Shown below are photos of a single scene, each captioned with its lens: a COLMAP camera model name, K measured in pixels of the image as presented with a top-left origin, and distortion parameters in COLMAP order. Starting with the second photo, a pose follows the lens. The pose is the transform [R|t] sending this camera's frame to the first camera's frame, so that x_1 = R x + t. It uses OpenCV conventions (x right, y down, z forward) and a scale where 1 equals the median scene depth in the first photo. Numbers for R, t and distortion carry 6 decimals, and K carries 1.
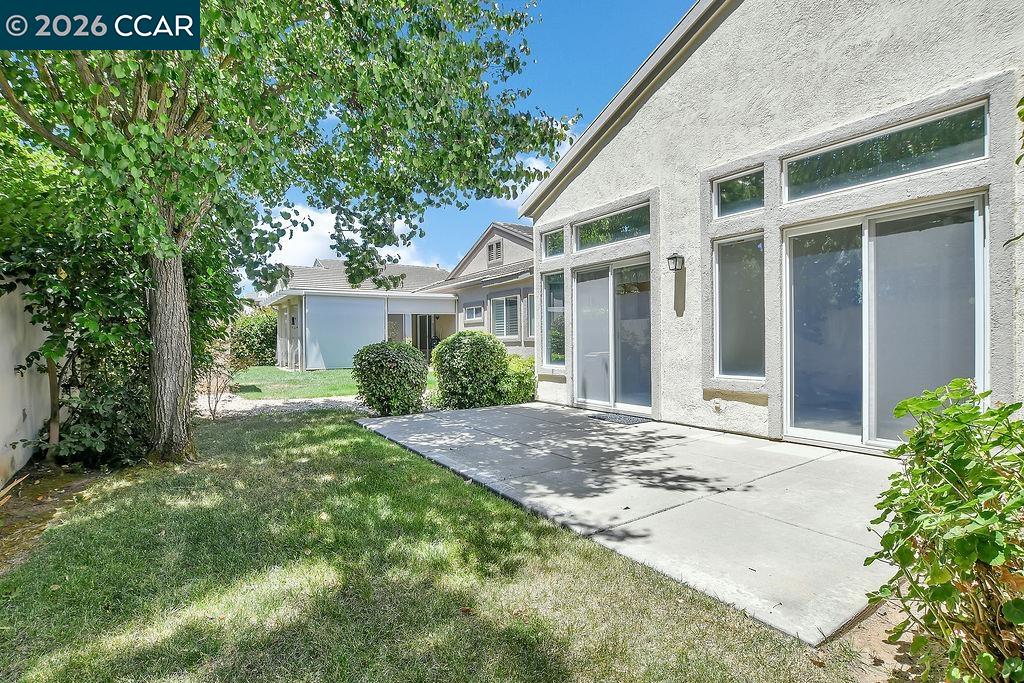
lens RADIAL K [[481.5, 0, 513.7], [0, 481.5, 345.7], [0, 0, 1]] dist [-0.002395, -0.000080]
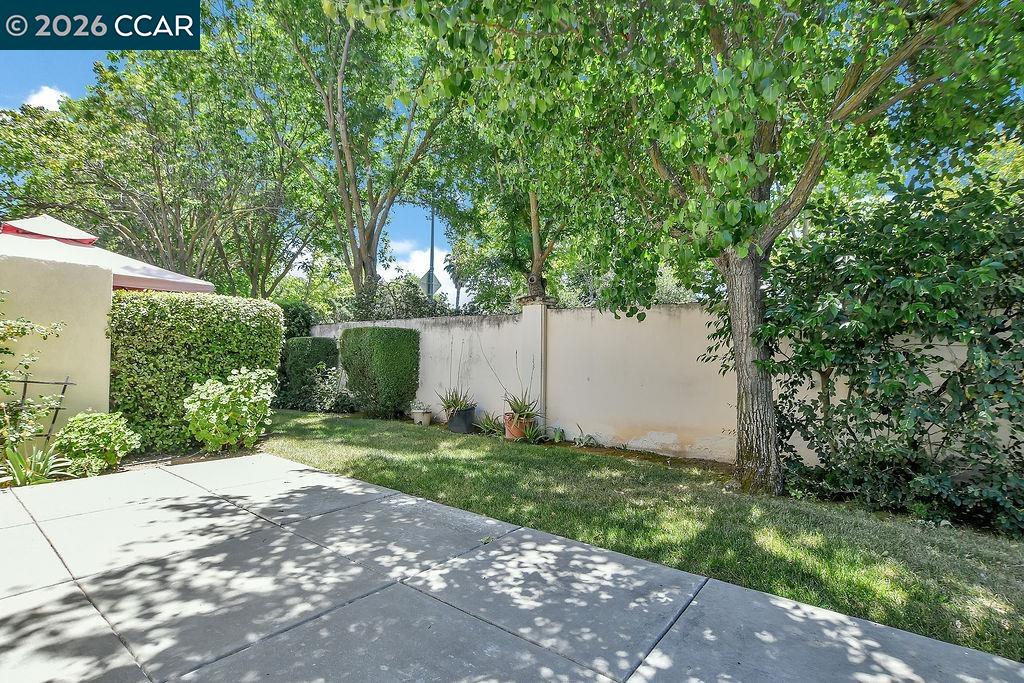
lens RADIAL K [[483.7, 0, 506.7], [0, 483.7, 347.6], [0, 0, 1]] dist [-0.020420, 0.000175]
pose [[-0.950476, -0.010310, -0.310628, 0.052500], [-0.012350, 0.999913, 0.004600, -0.039996], [0.310553, 0.008209, -0.950521, 1.841777]]
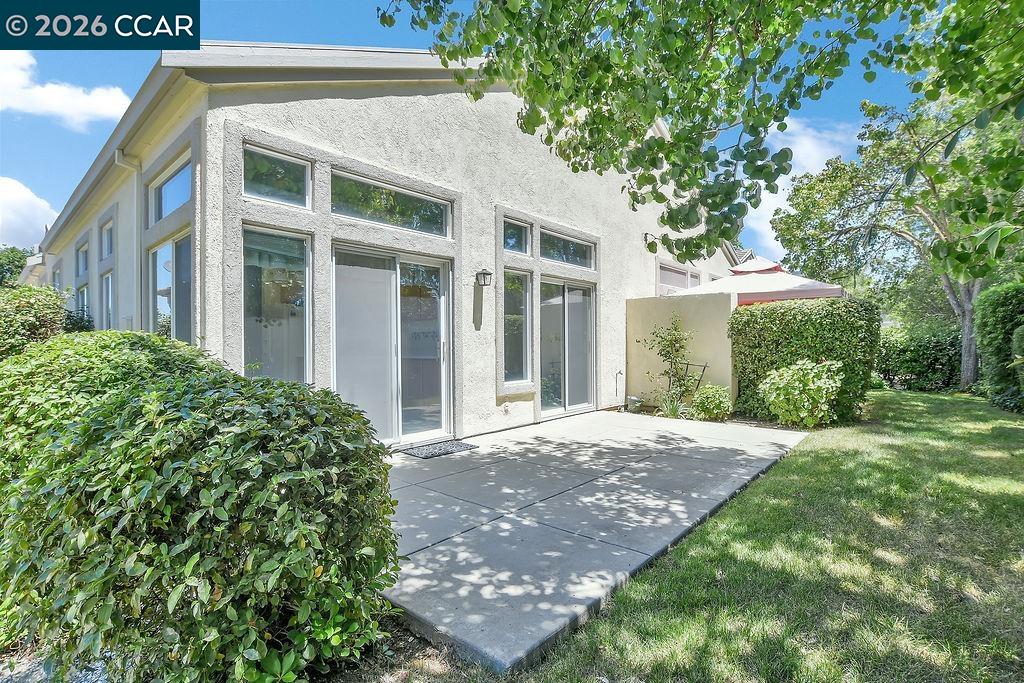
lens RADIAL K [[481.5, 0, 513.7], [0, 481.5, 345.7], [0, 0, 1]] dist [-0.002395, -0.000080]
pose [[-0.266747, 0.009782, 0.963717, -0.939915], [0.026248, 0.999651, -0.002881, -0.032814], [-0.963409, 0.024527, -0.266911, 1.692962]]
